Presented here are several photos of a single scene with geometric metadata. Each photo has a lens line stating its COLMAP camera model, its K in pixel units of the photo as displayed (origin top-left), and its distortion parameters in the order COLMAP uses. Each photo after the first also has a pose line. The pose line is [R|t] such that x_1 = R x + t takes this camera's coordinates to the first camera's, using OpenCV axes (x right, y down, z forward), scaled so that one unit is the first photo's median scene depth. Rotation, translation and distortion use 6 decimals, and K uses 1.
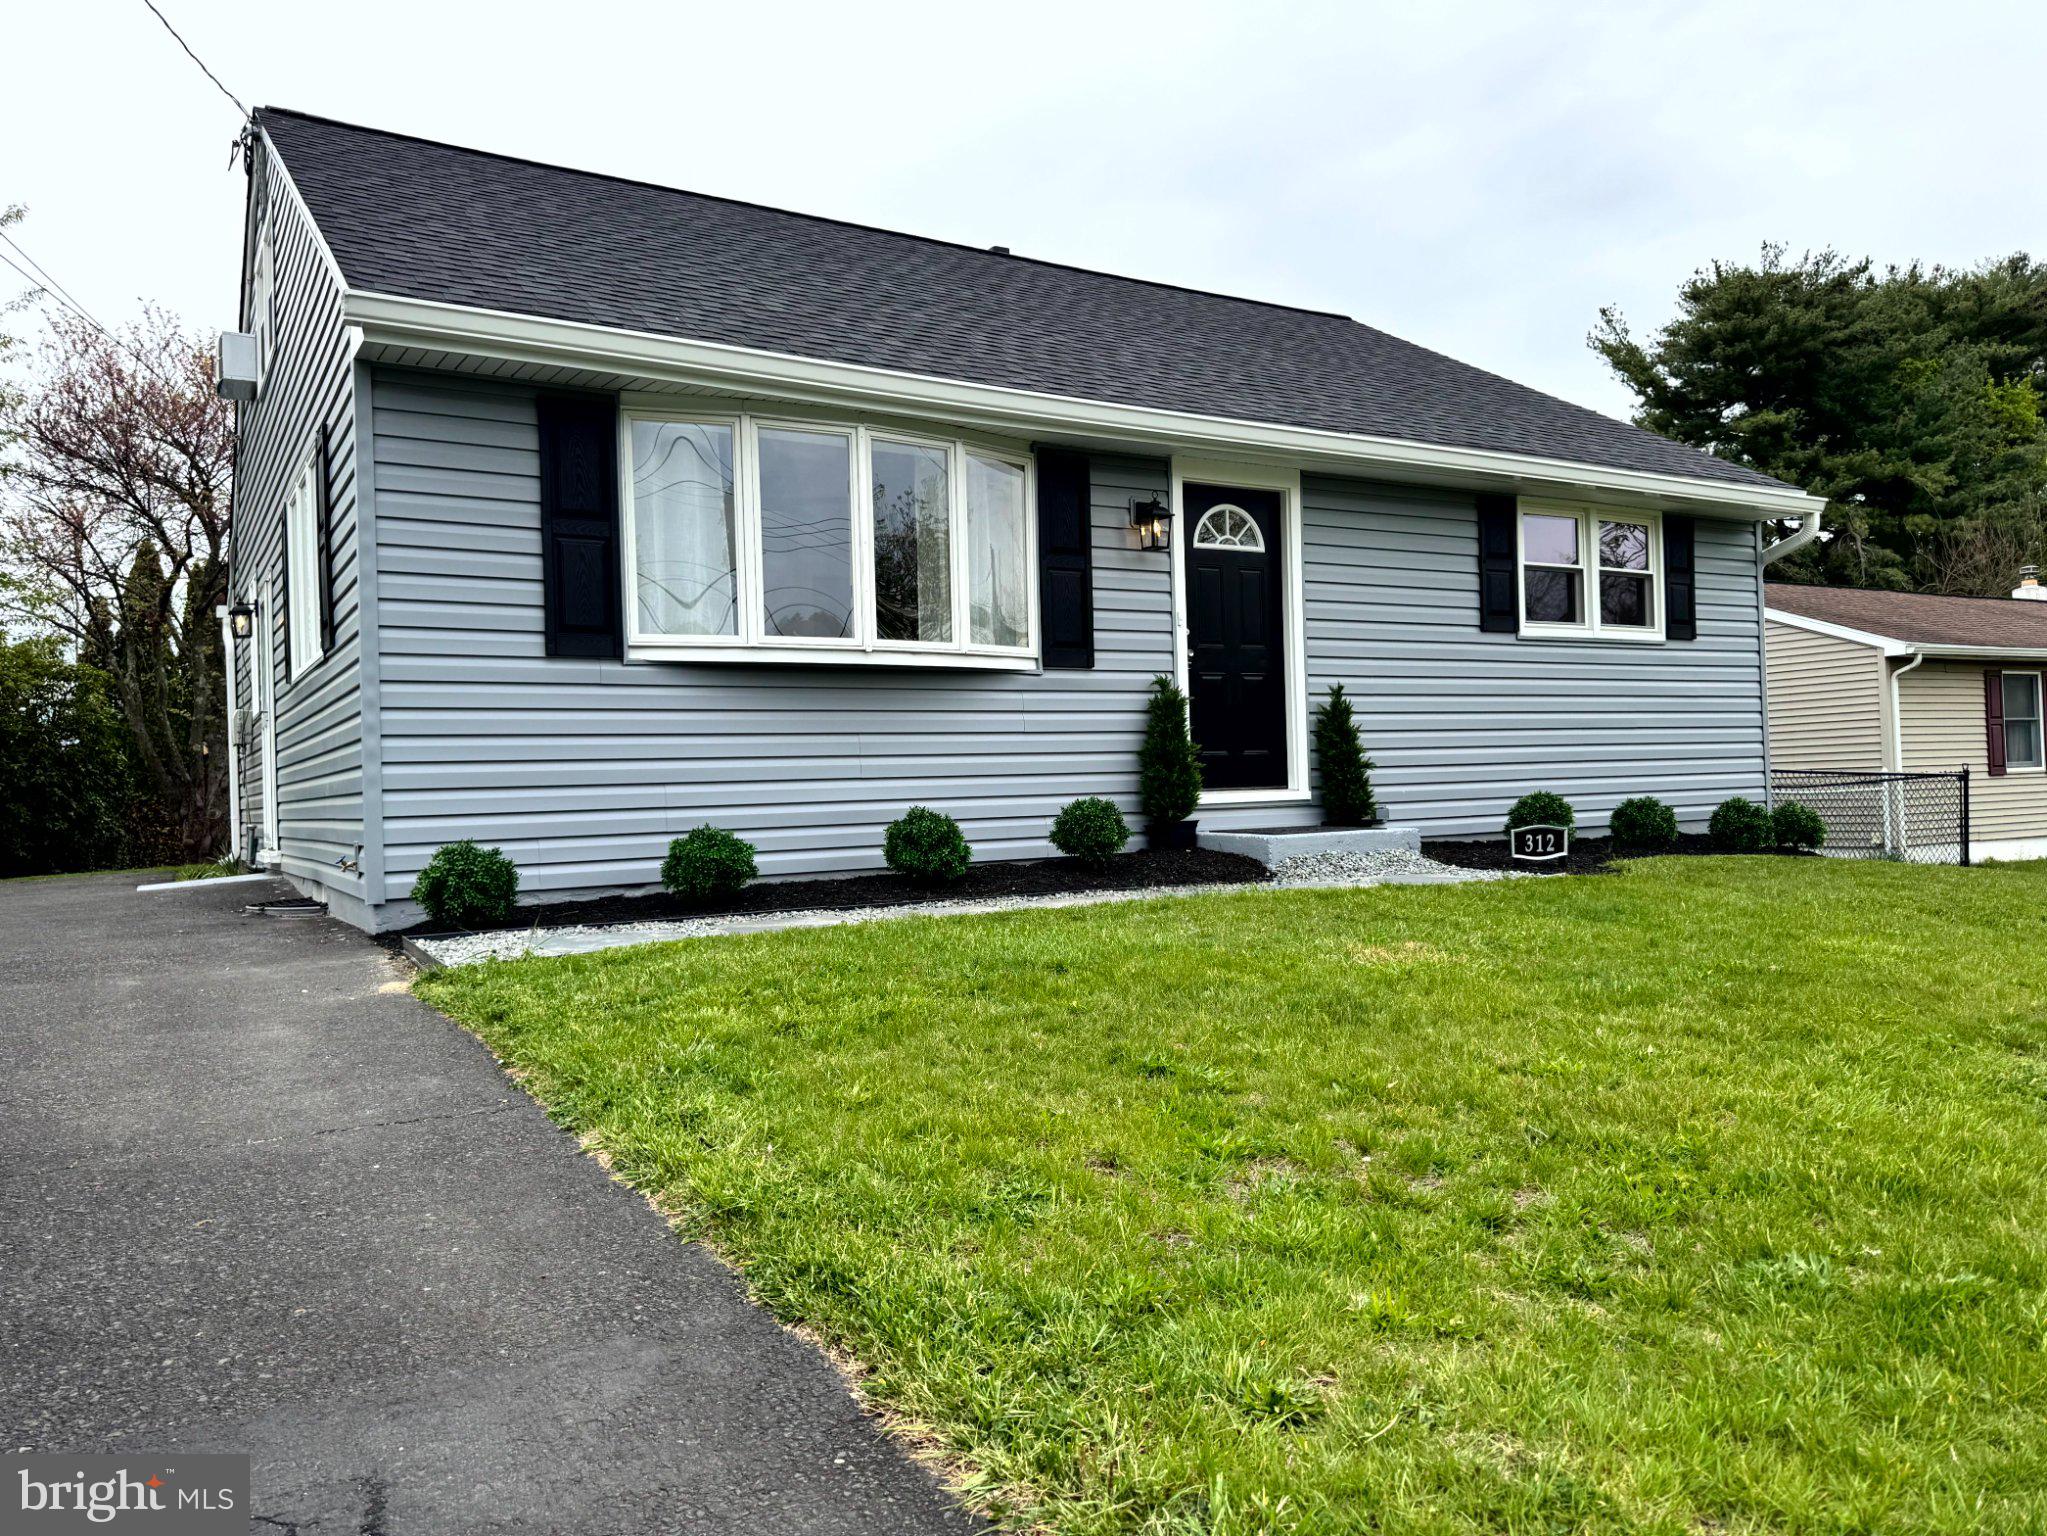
lens RADIAL K [[1438.7, 0, 1030.6], [0, 1438.7, 783.0], [0, 0, 1]] dist [0.132810, -0.229559]
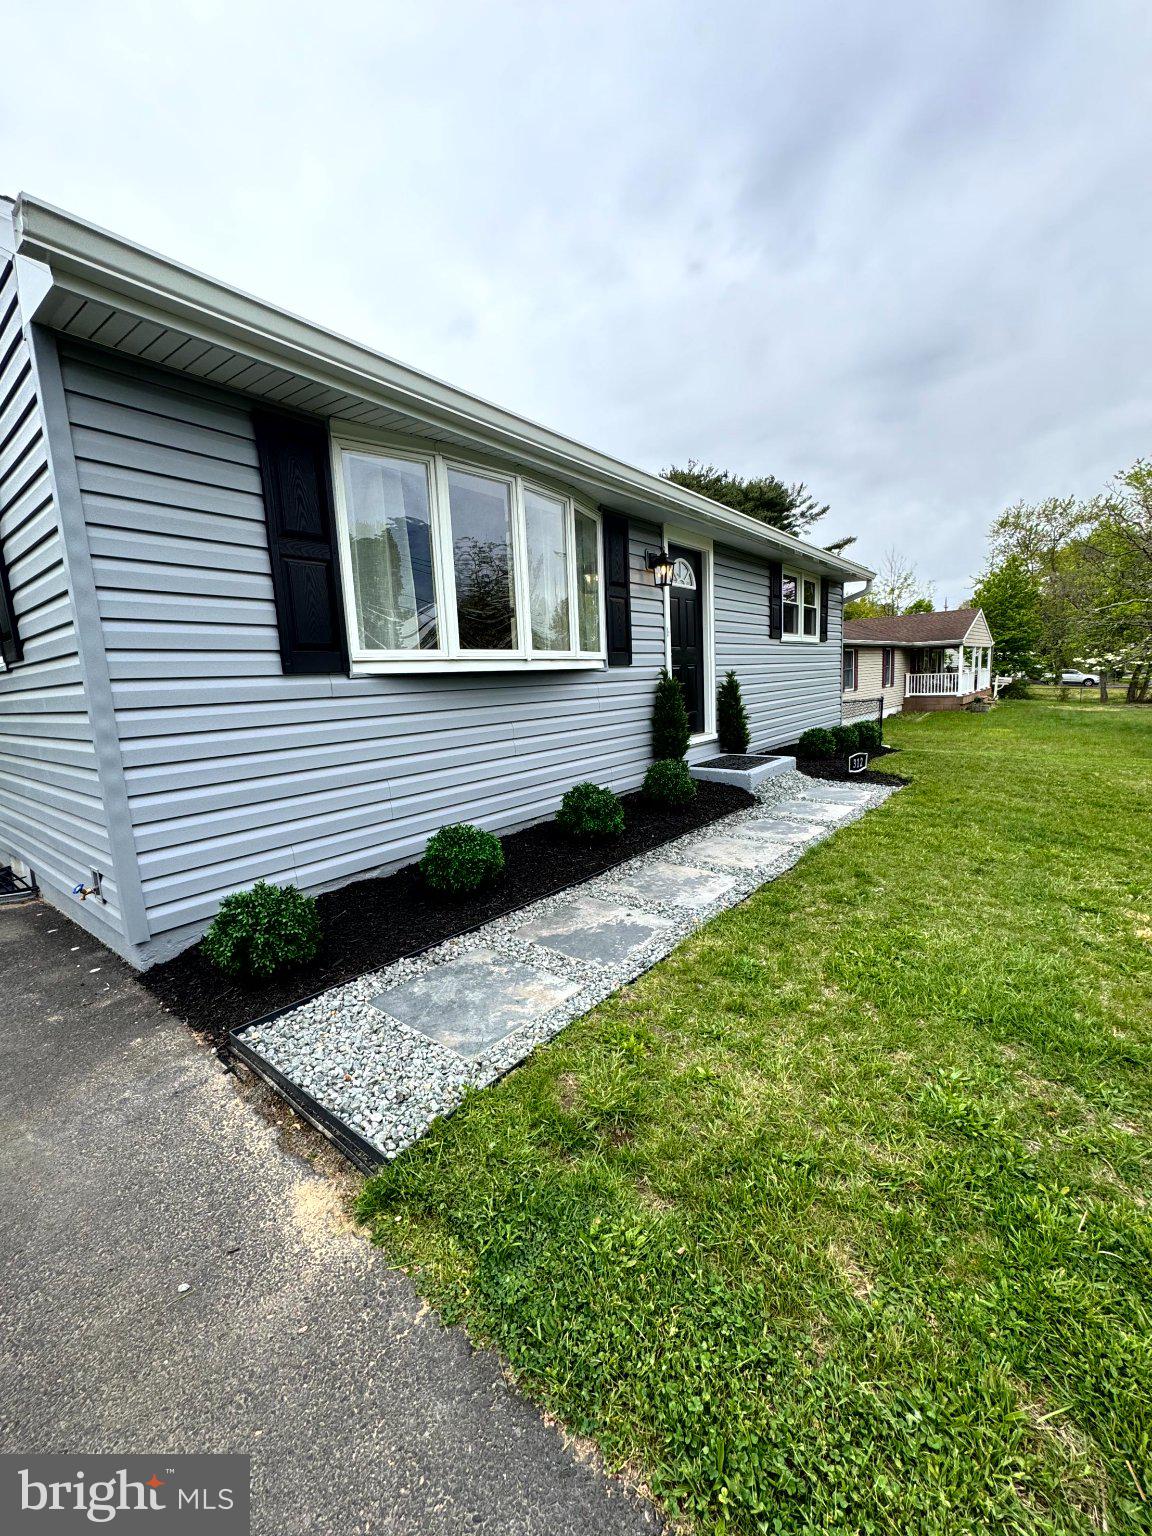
lens RADIAL K [[604.5, 0, 576.0], [0, 604.5, 768.0], [0, 0, 1]] dist [-0.000003, 0.000239]
pose [[0.935540, -0.068520, 0.346512, -0.242917], [0.020961, 0.990045, 0.139182, -0.063697], [-0.352600, -0.122947, 0.927662, 0.427964]]
